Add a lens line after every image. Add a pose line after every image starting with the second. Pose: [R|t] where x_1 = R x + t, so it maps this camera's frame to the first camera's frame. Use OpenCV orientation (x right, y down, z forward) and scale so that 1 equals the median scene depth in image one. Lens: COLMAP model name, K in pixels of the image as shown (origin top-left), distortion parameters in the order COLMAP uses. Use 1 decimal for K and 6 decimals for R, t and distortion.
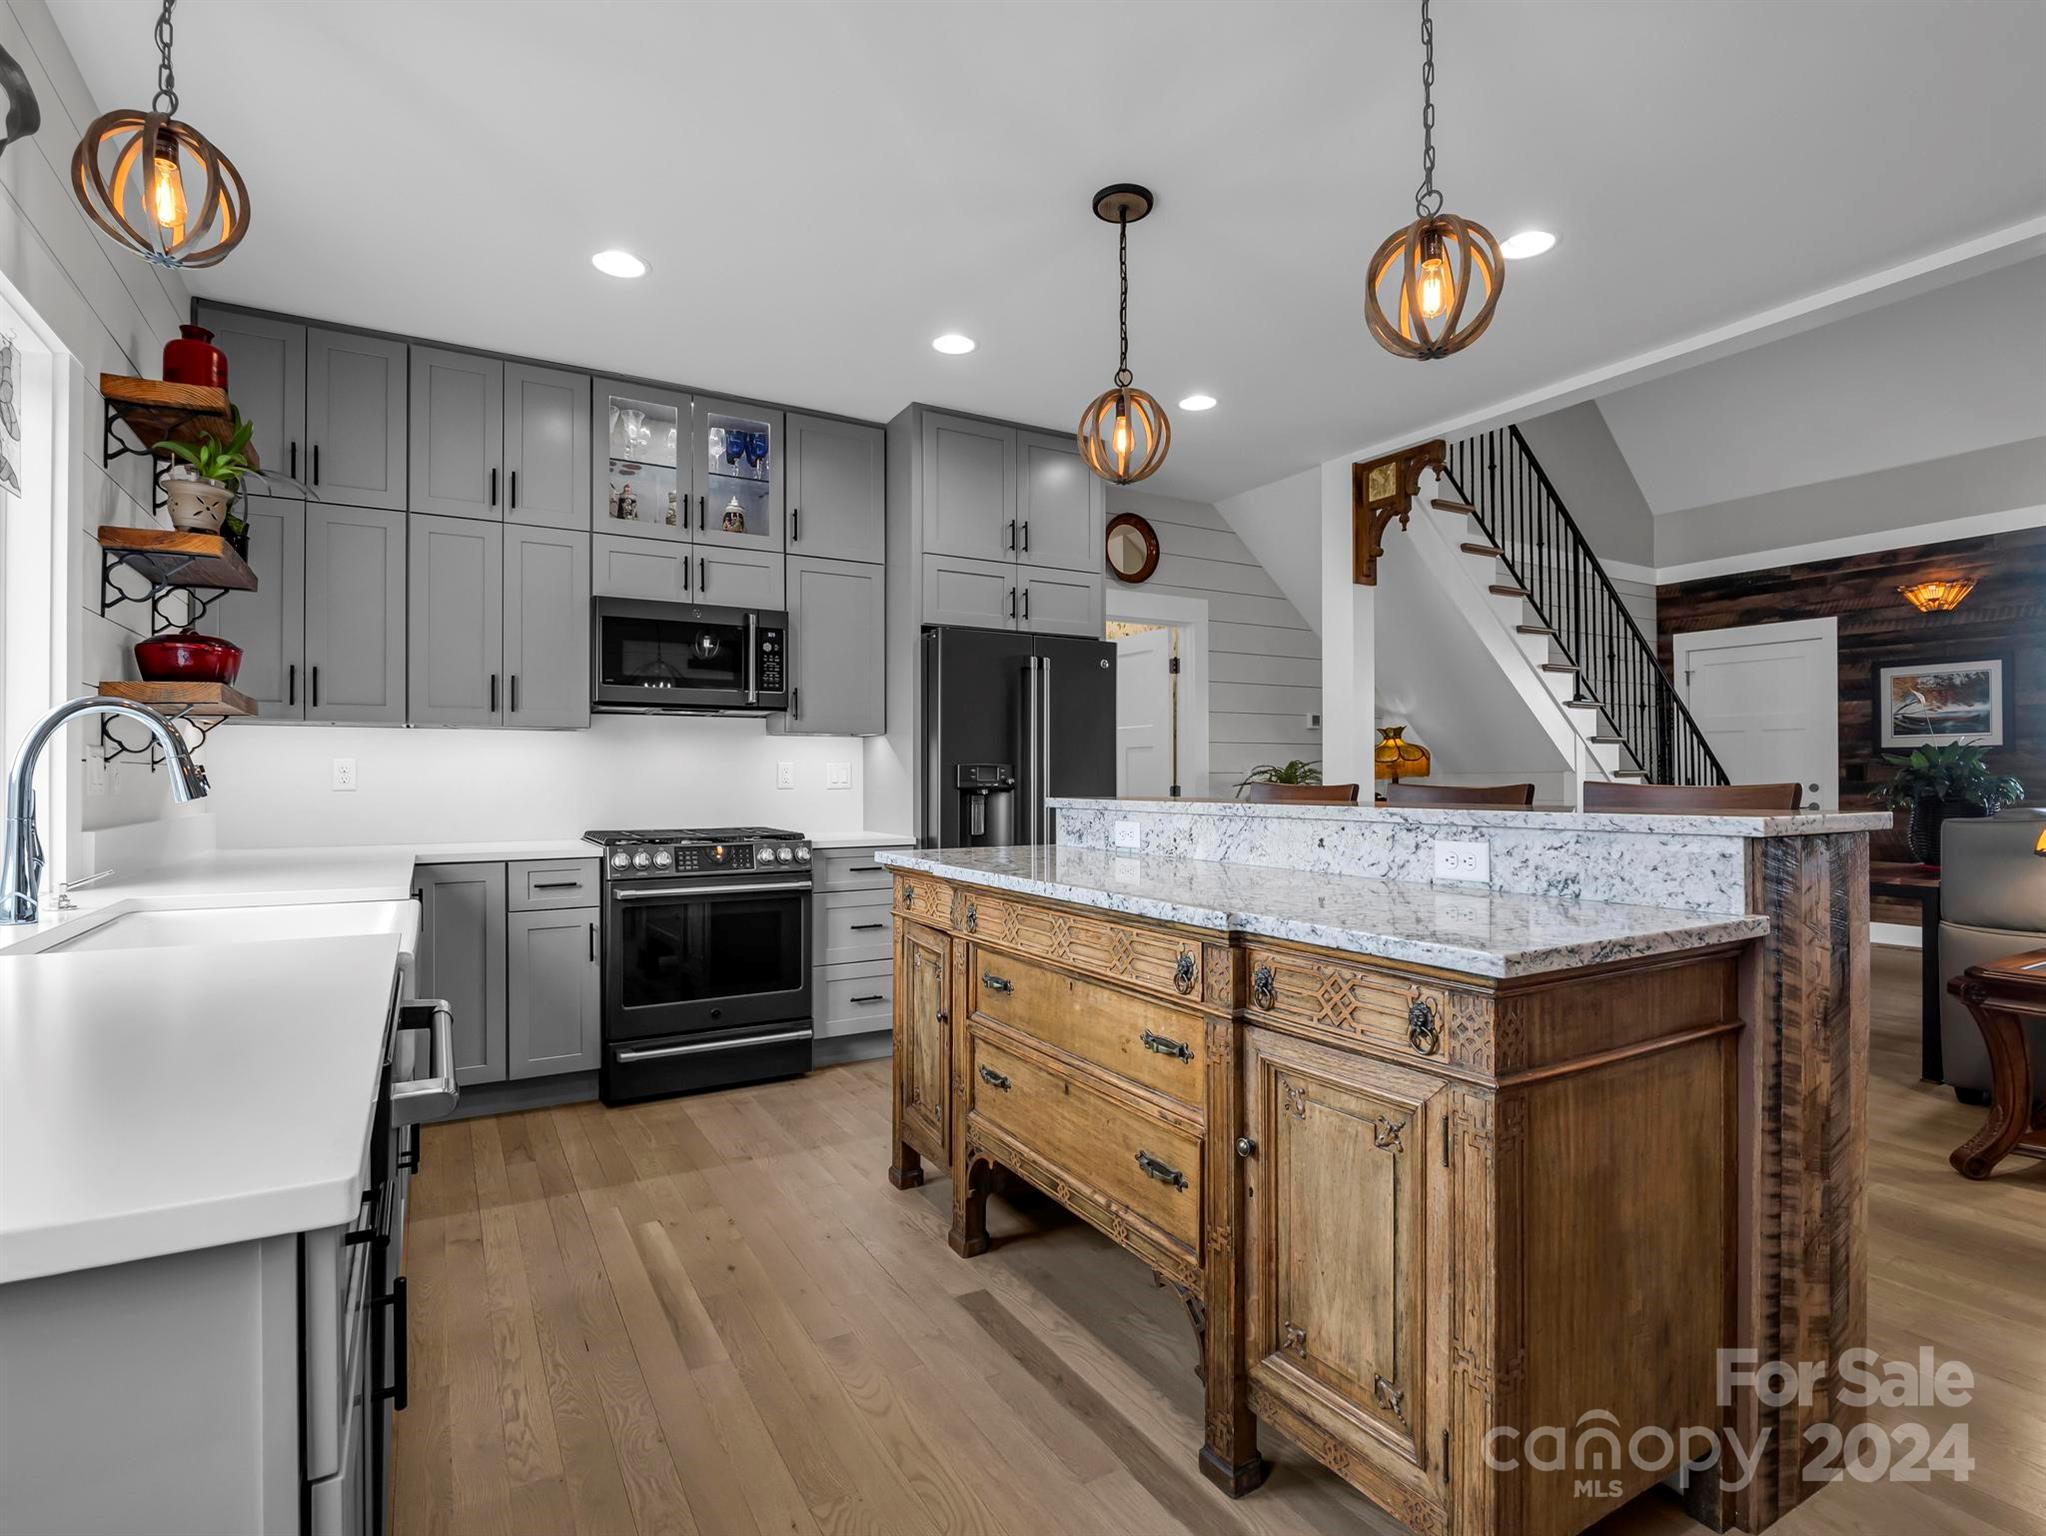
lens RADIAL K [[1013.6, 0, 1021.5], [0, 1013.6, 775.2], [0, 0, 1]] dist [-0.010561, -0.005764]
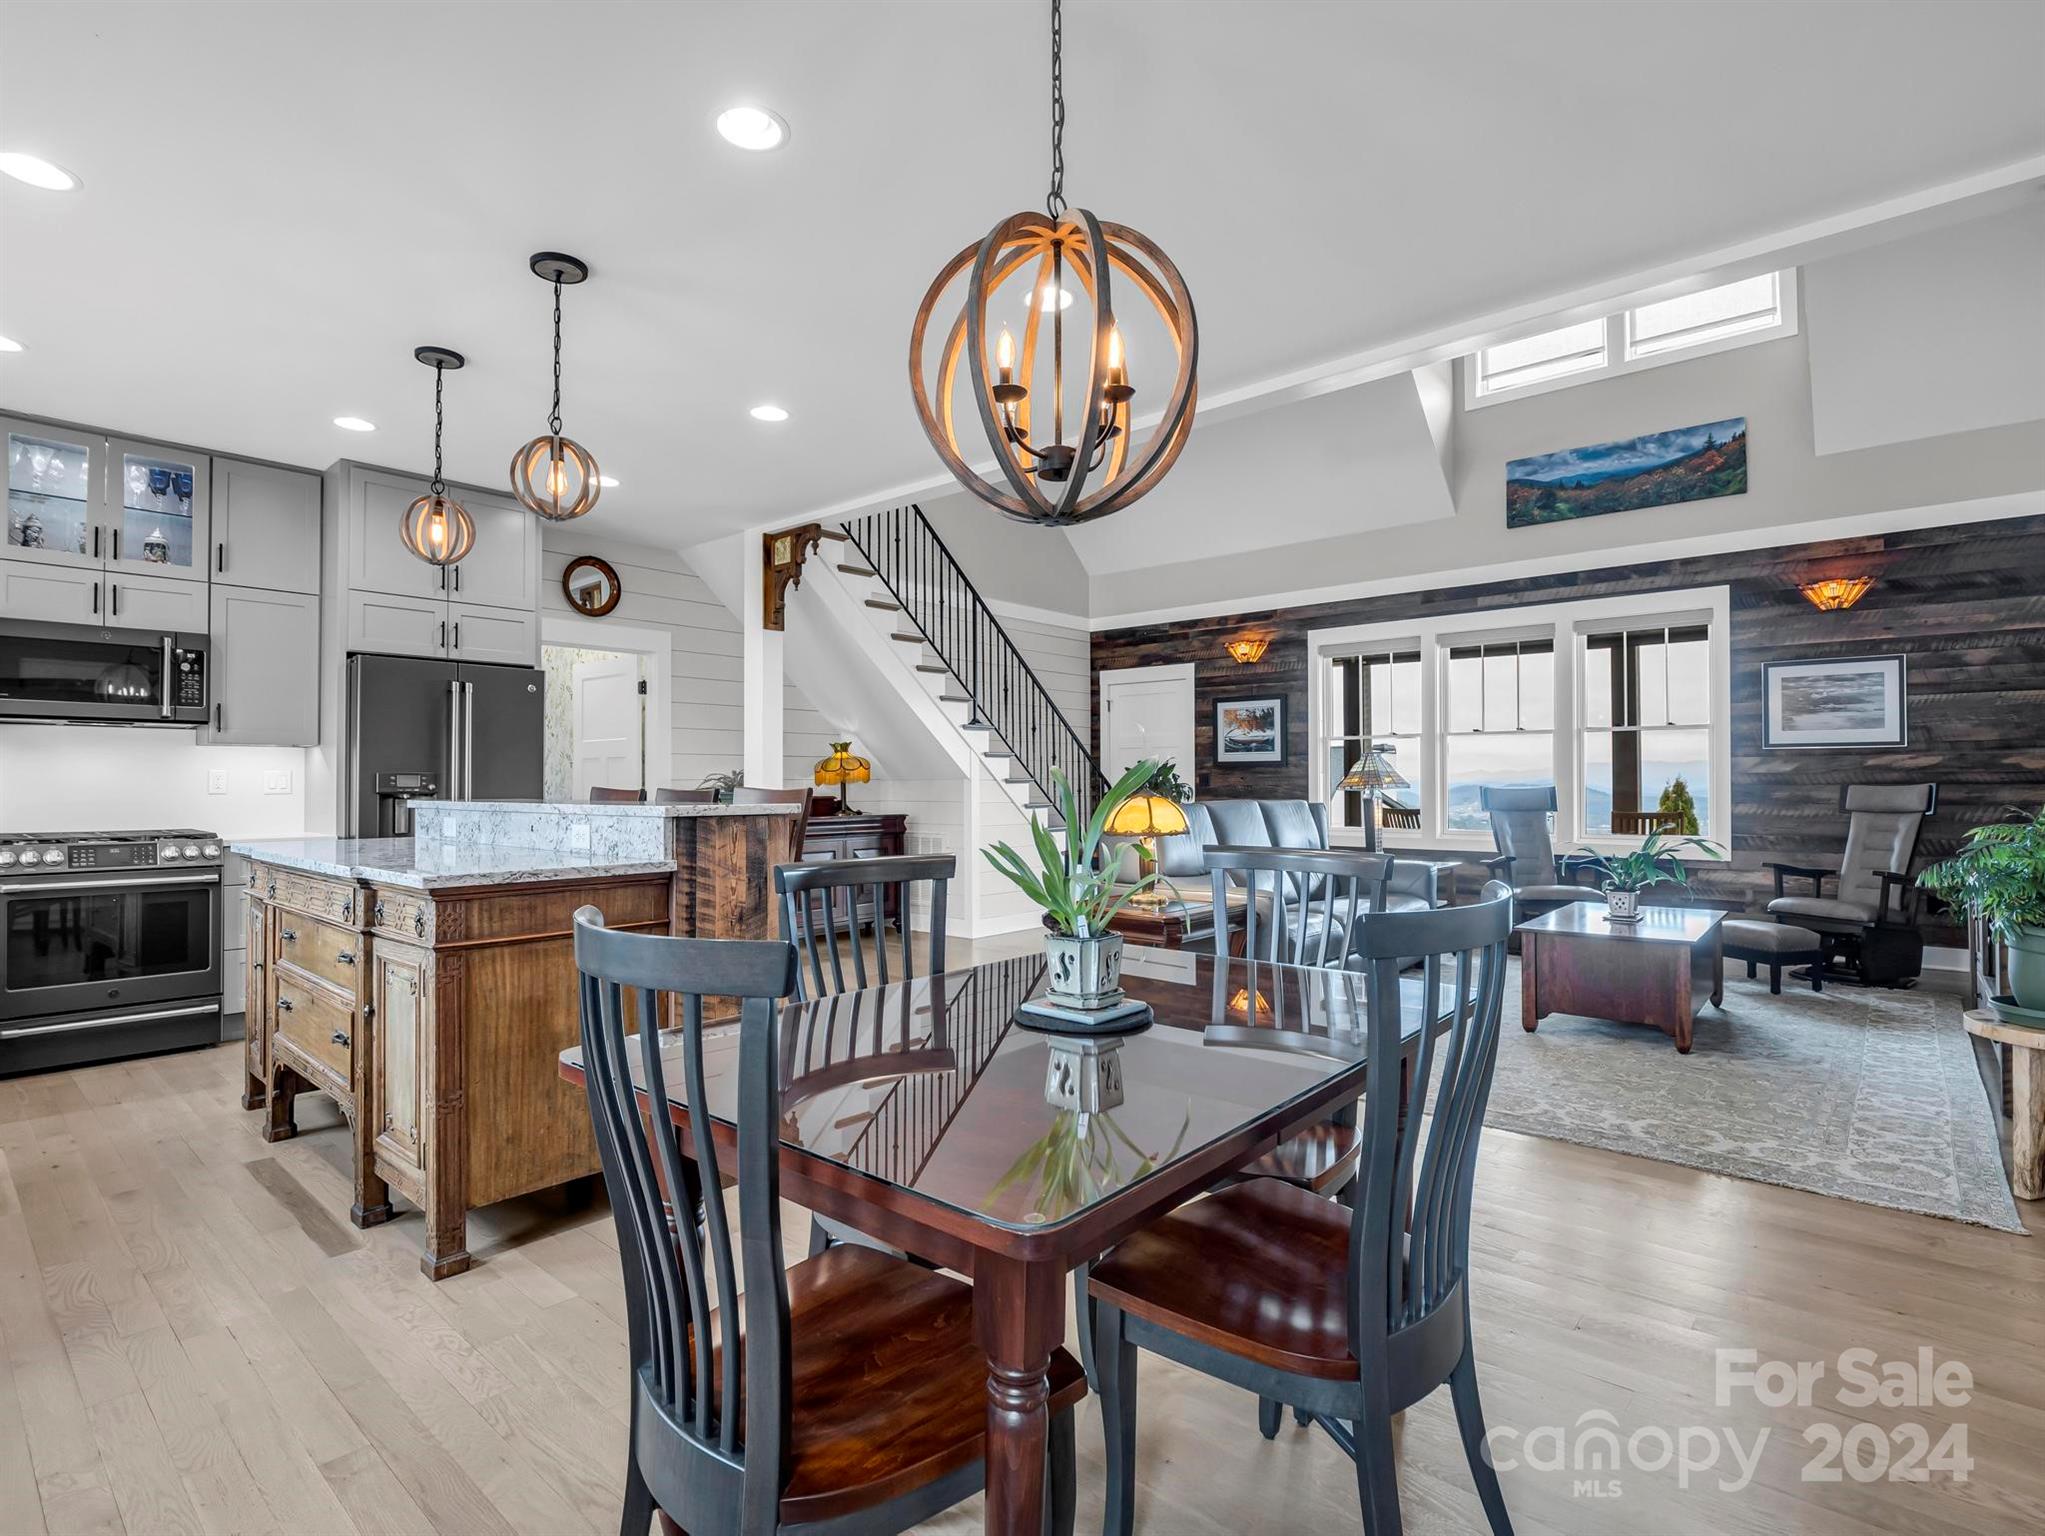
lens RADIAL K [[1013.1, 0, 1015.8], [0, 1013.1, 771.3], [0, 0, 1]] dist [-0.010561, -0.005764]
pose [[0.948722, 0.004062, 0.316084, 0.275961], [-0.001112, 0.999954, -0.009513, -0.001777], [-0.316109, 0.008674, 0.948683, -0.346794]]
